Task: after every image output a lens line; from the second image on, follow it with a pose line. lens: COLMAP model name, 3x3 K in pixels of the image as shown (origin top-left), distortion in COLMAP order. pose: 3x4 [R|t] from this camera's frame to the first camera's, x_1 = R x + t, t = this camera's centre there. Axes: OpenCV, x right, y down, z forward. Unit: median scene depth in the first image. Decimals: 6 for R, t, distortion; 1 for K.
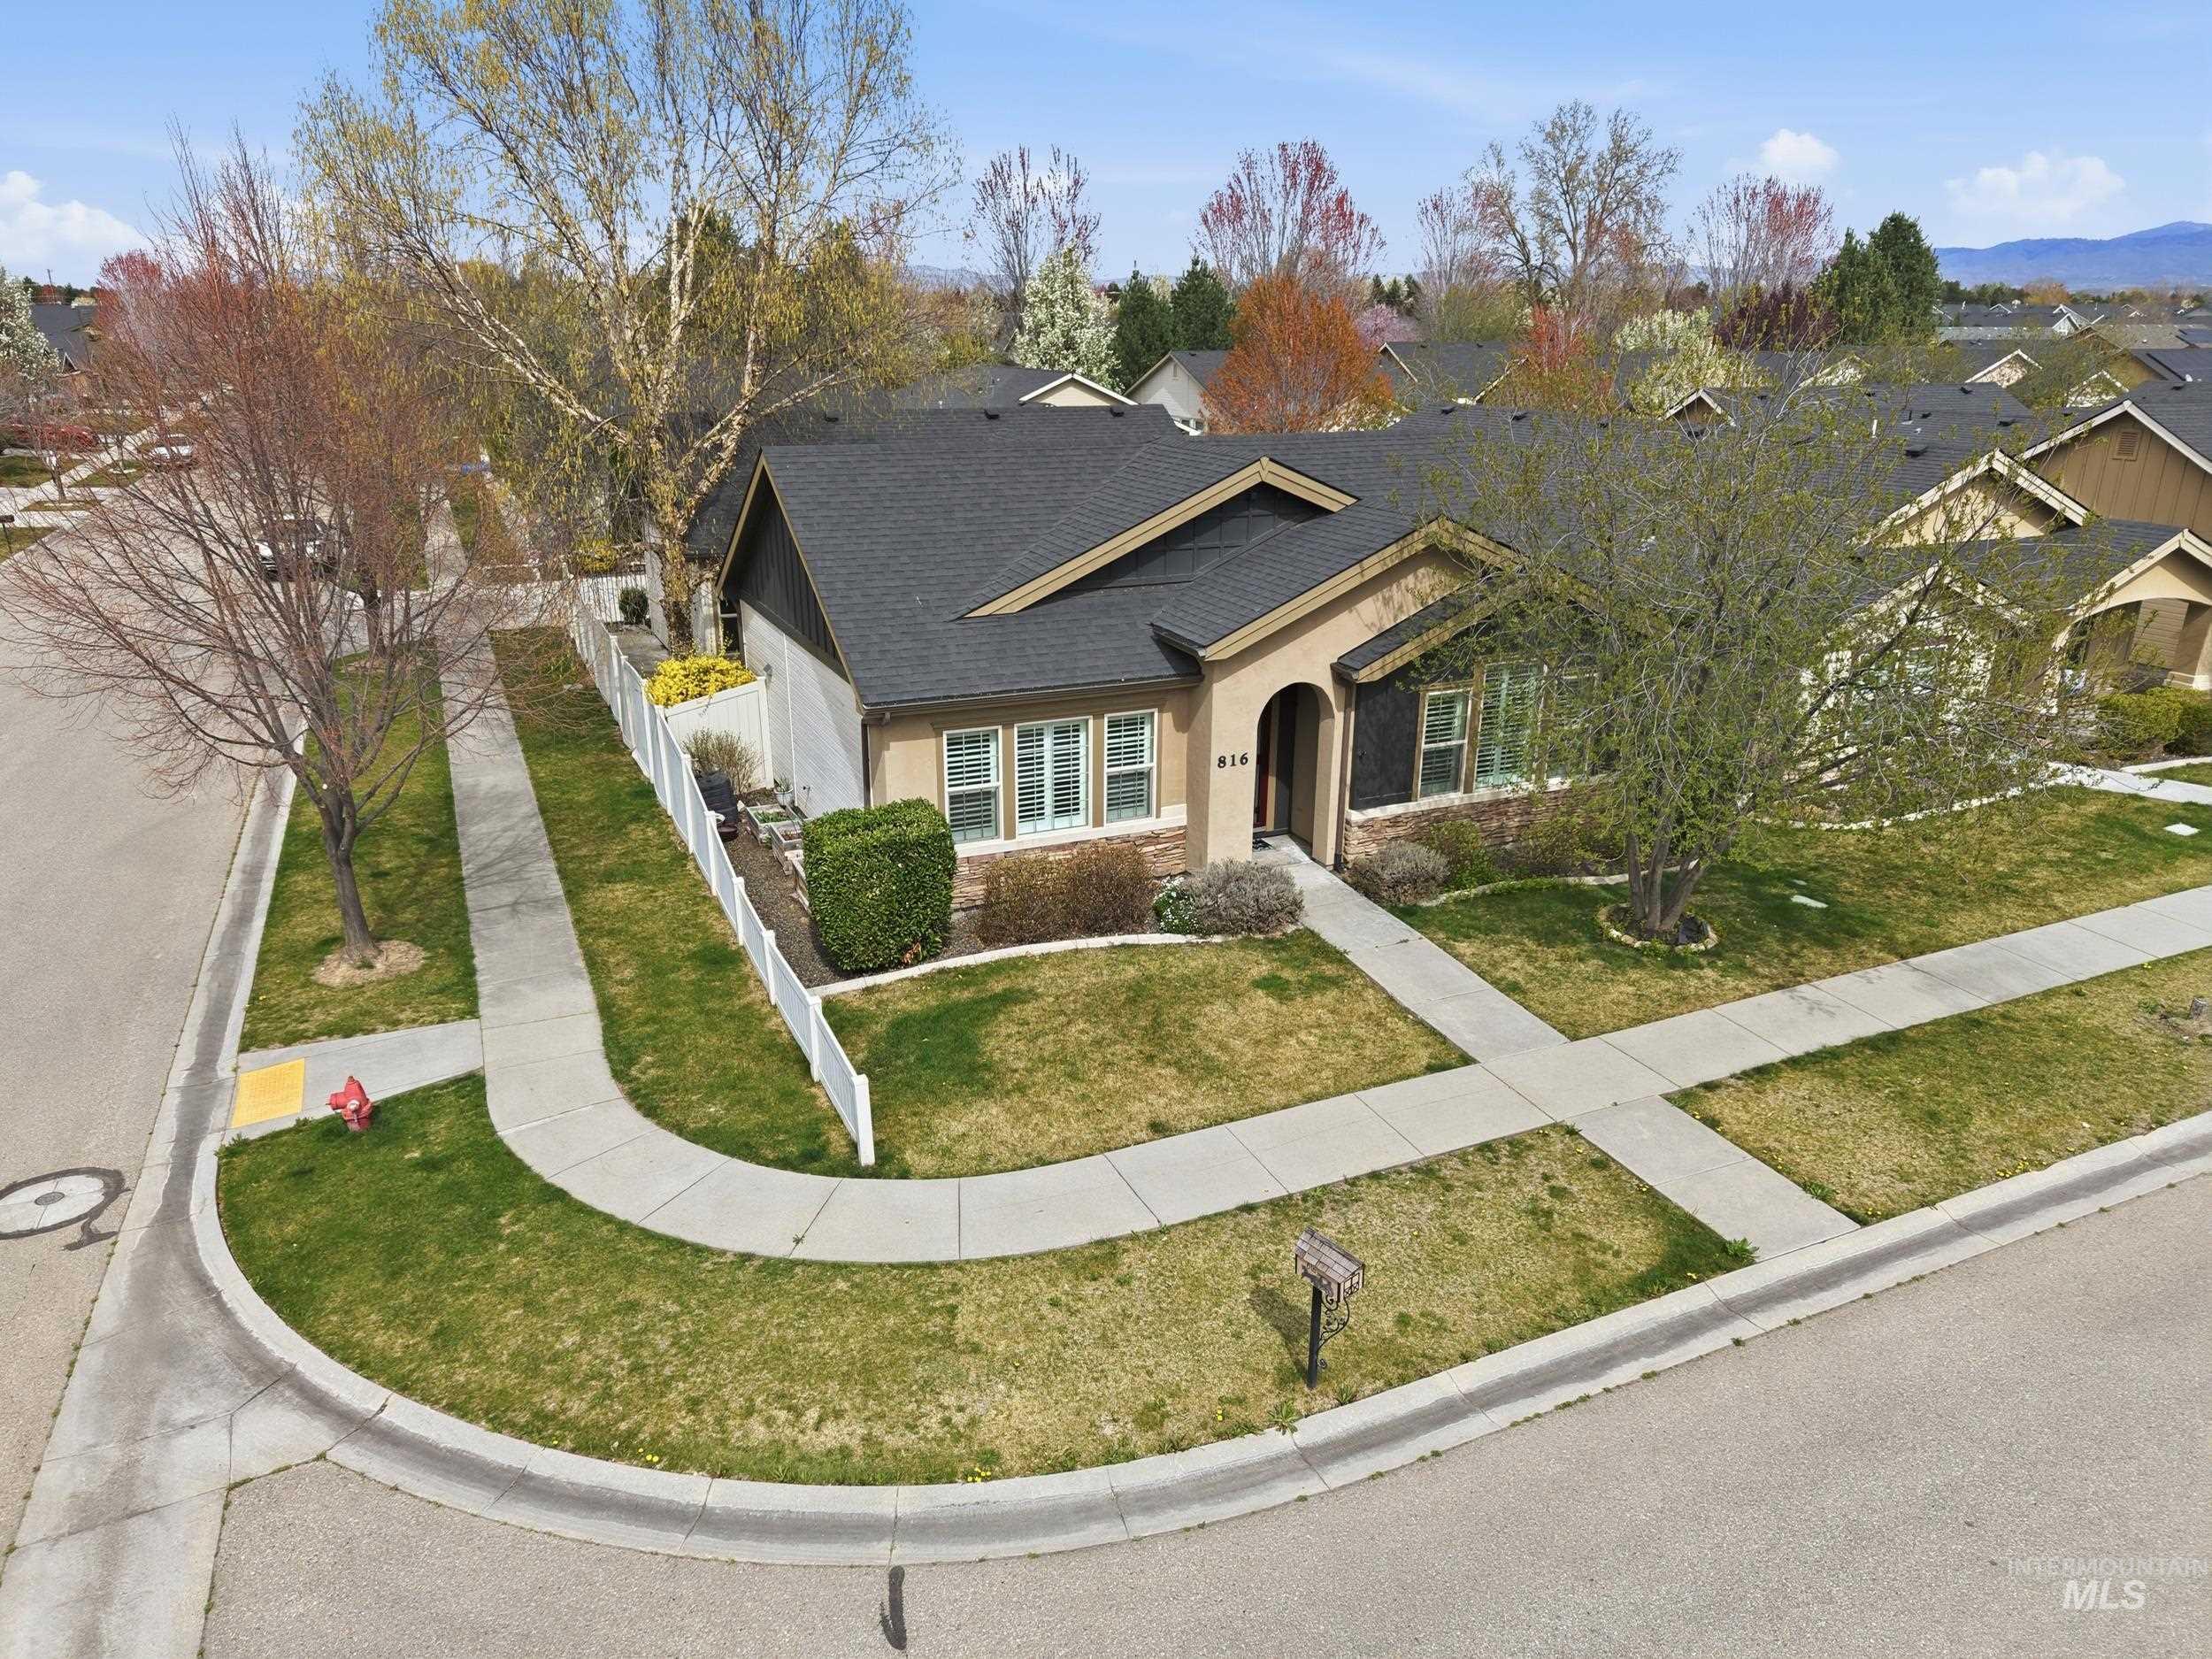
lens RADIAL K [[1493.1, 0, 1098.0], [0, 1493.1, 812.0], [0, 0, 1]] dist [0.032235, -0.033259]
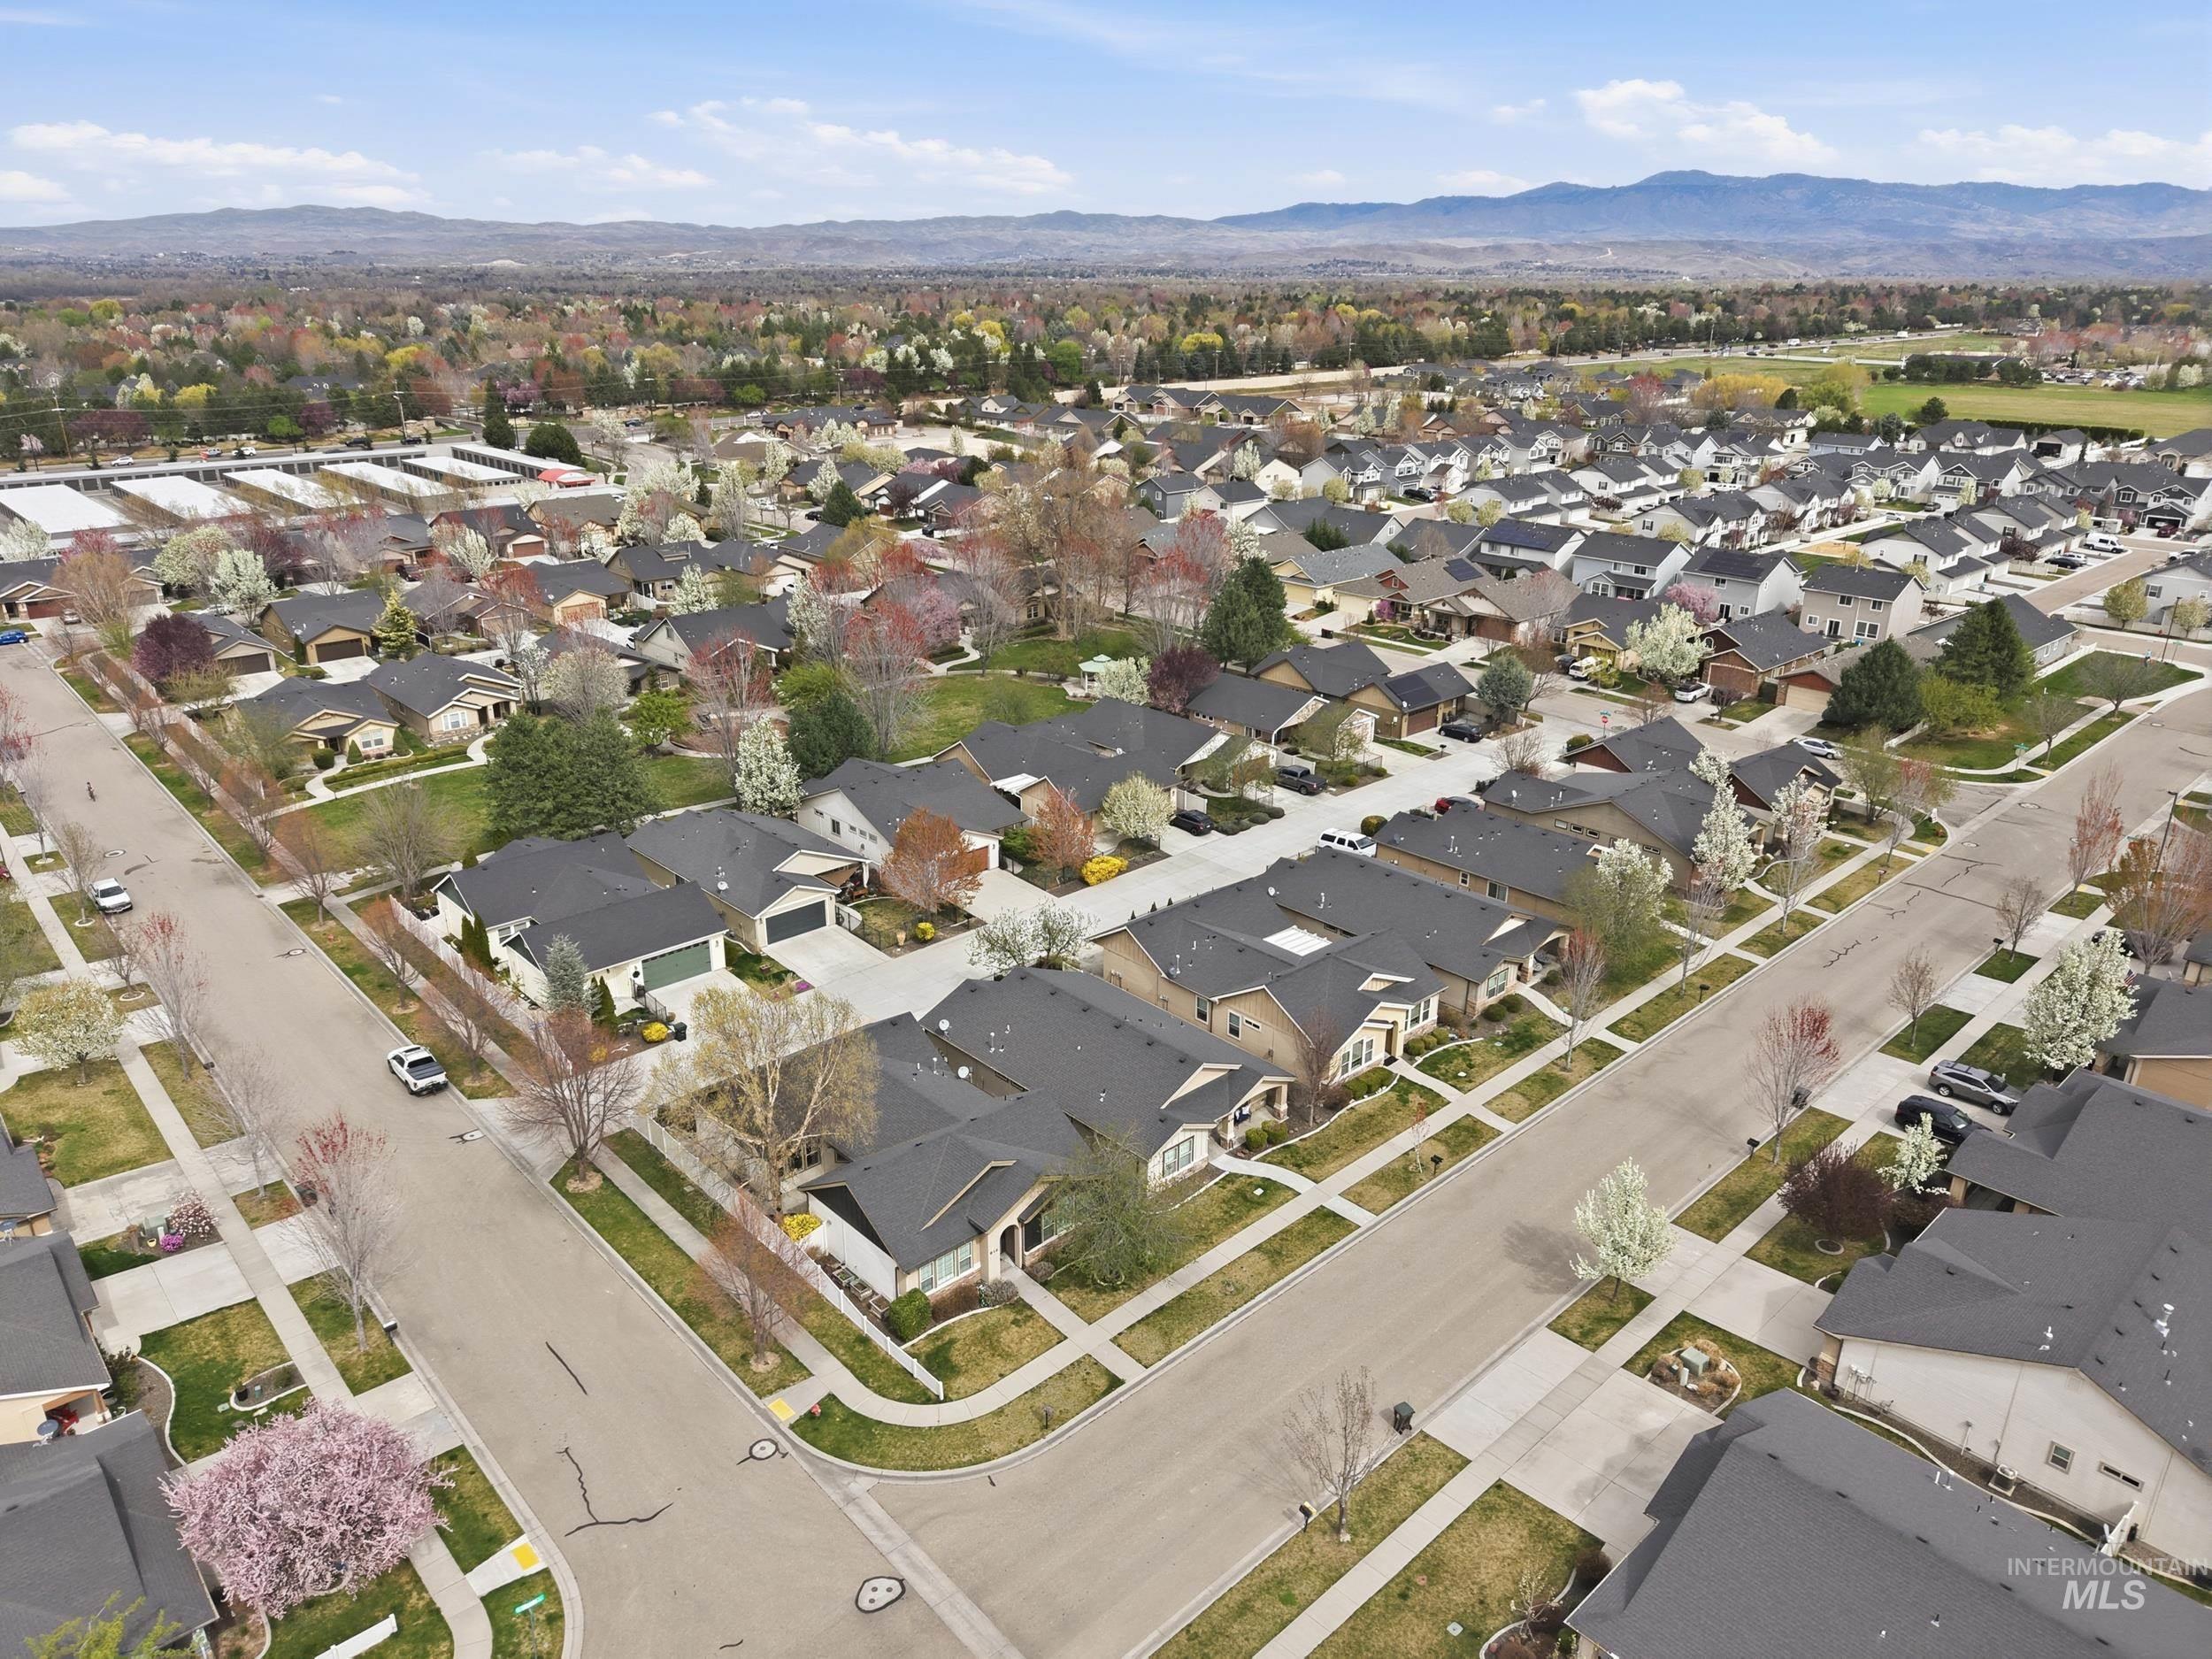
lens RADIAL K [[1495.3, 0, 1106.0], [0, 1495.3, 829.5], [0, 0, 1]] dist [0.046373, -0.088525]
pose [[0.949447, -0.109181, 0.294329, -0.697858], [0.095772, 0.993615, 0.059641, -1.424045], [-0.298962, -0.028437, 0.953841, -2.875780]]
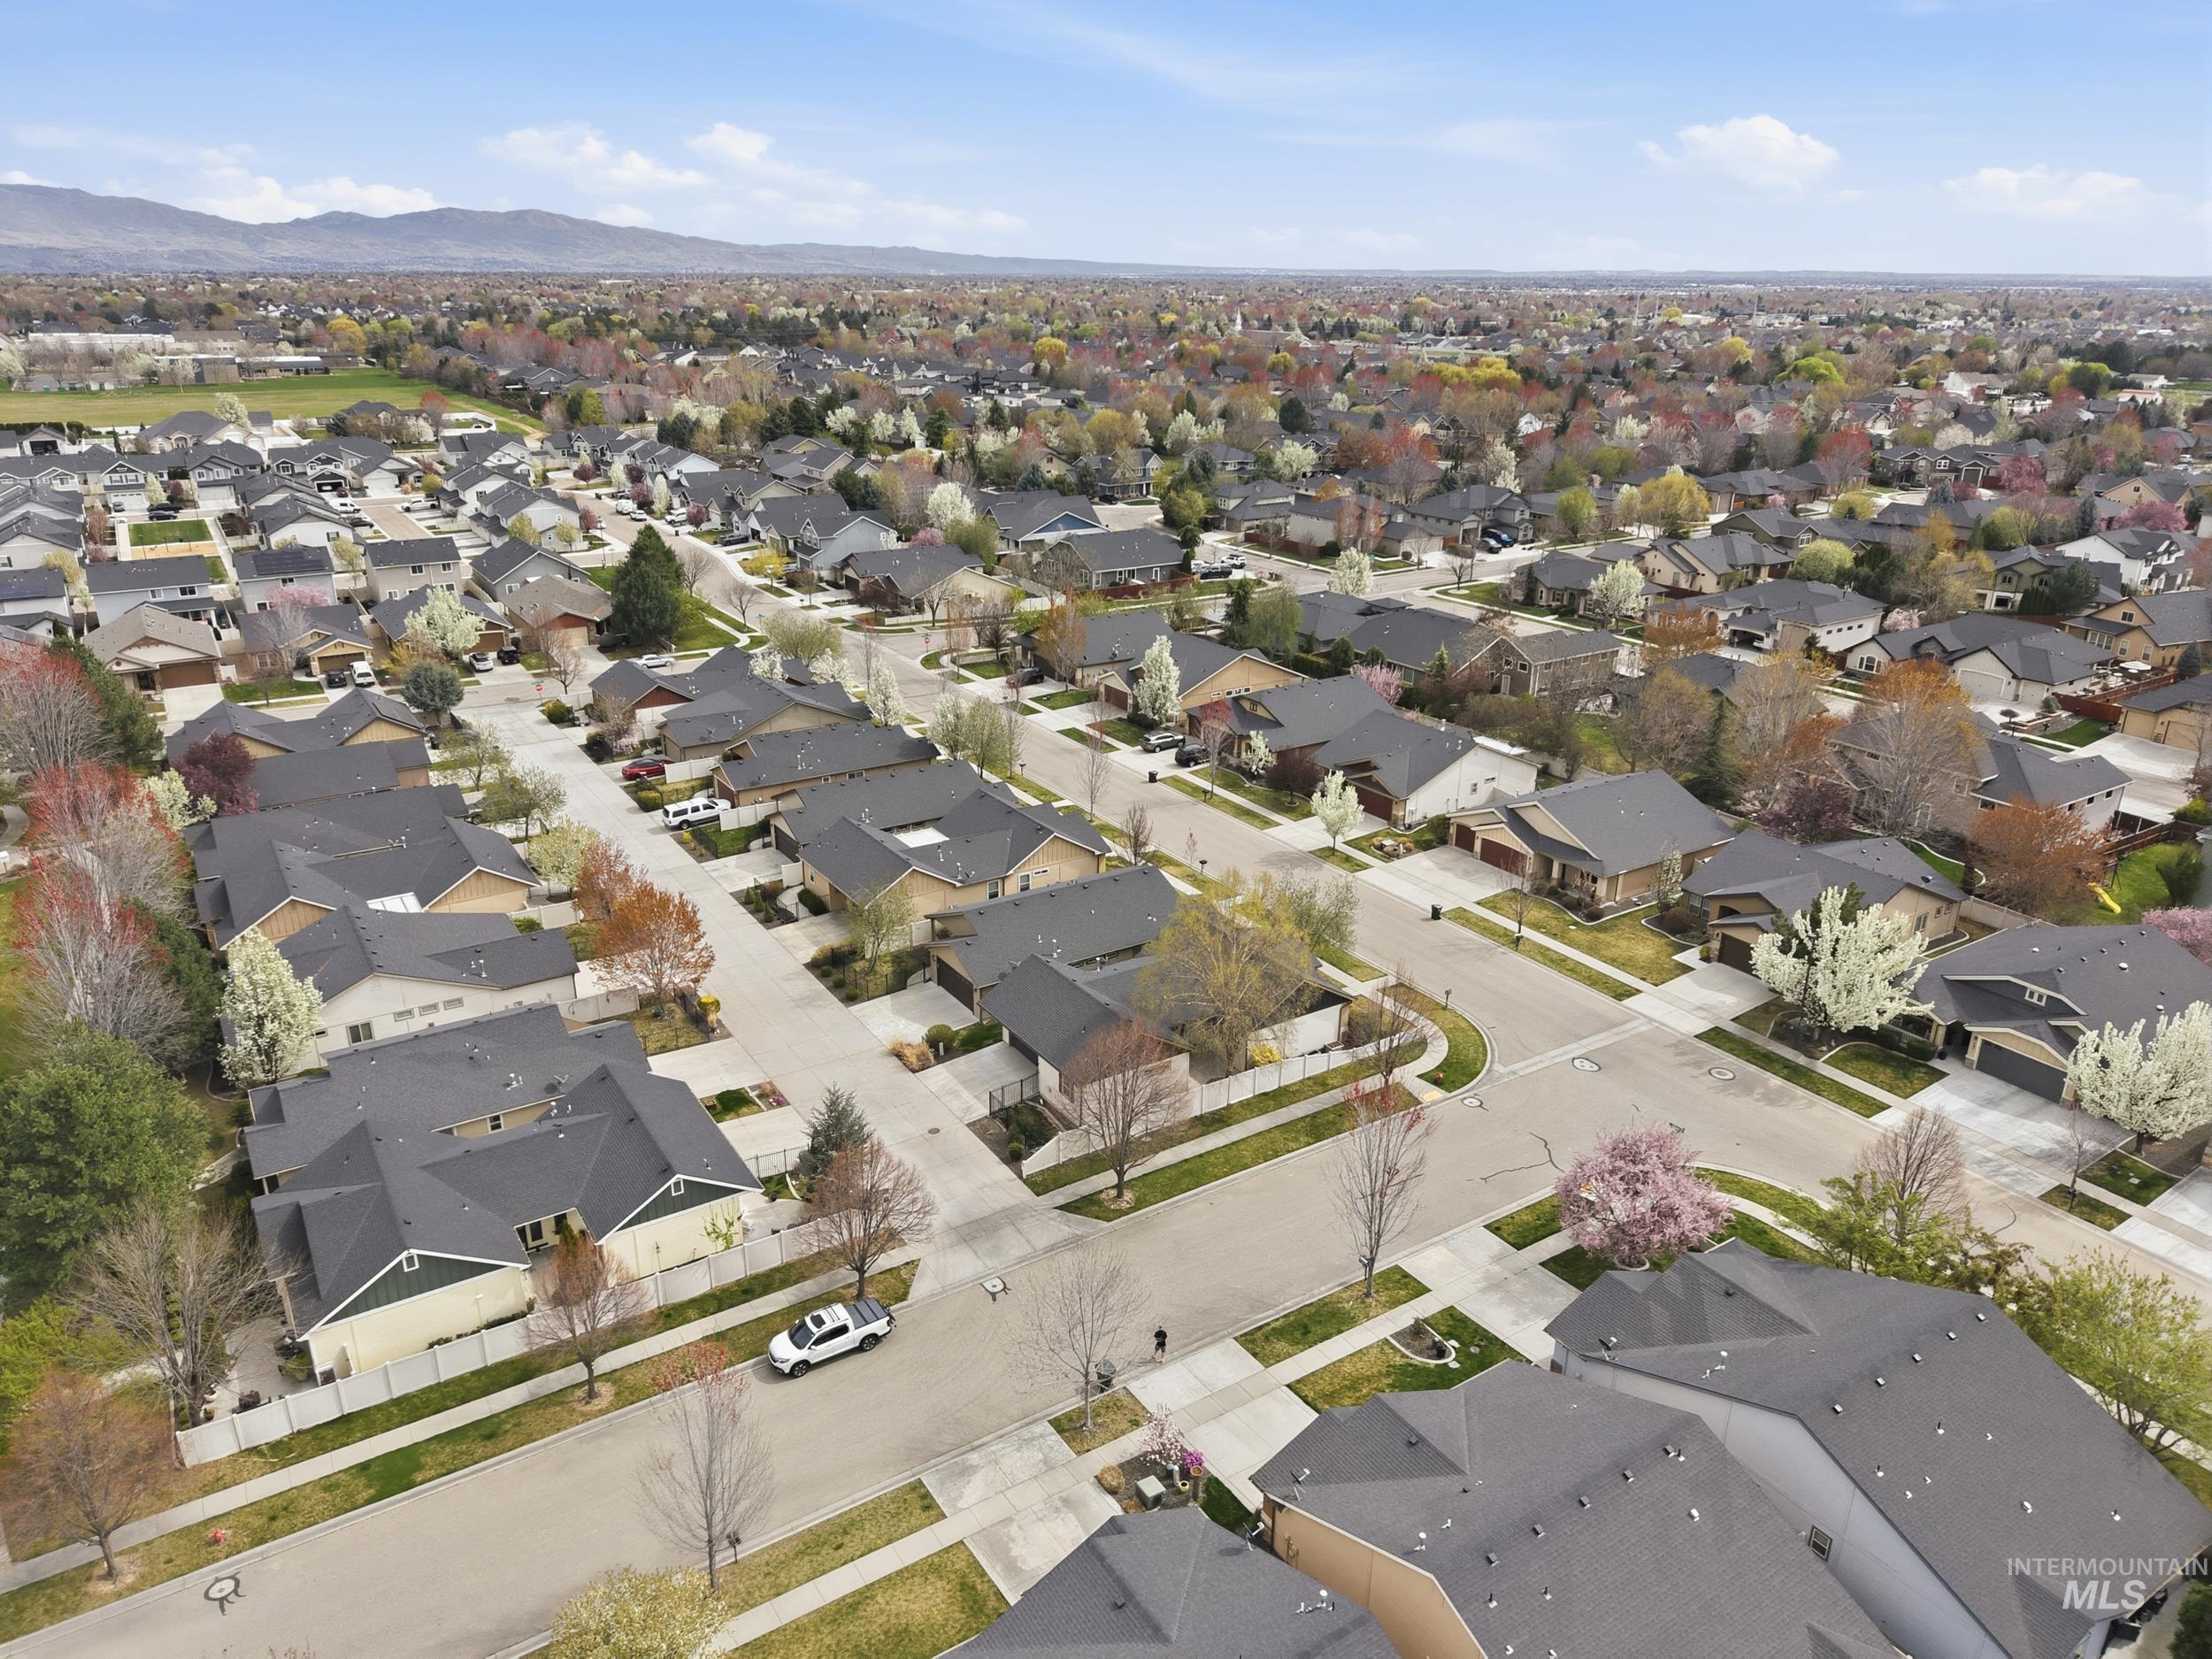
lens RADIAL K [[1493.1, 0, 1098.0], [0, 1493.1, 812.0], [0, 0, 1]] dist [0.032235, -0.033259]
pose [[-0.136275, -0.335309, 0.932200, -4.871404], [0.318281, 0.876274, 0.361720, -2.933804], [-0.938151, 0.345995, -0.012692, 1.750320]]
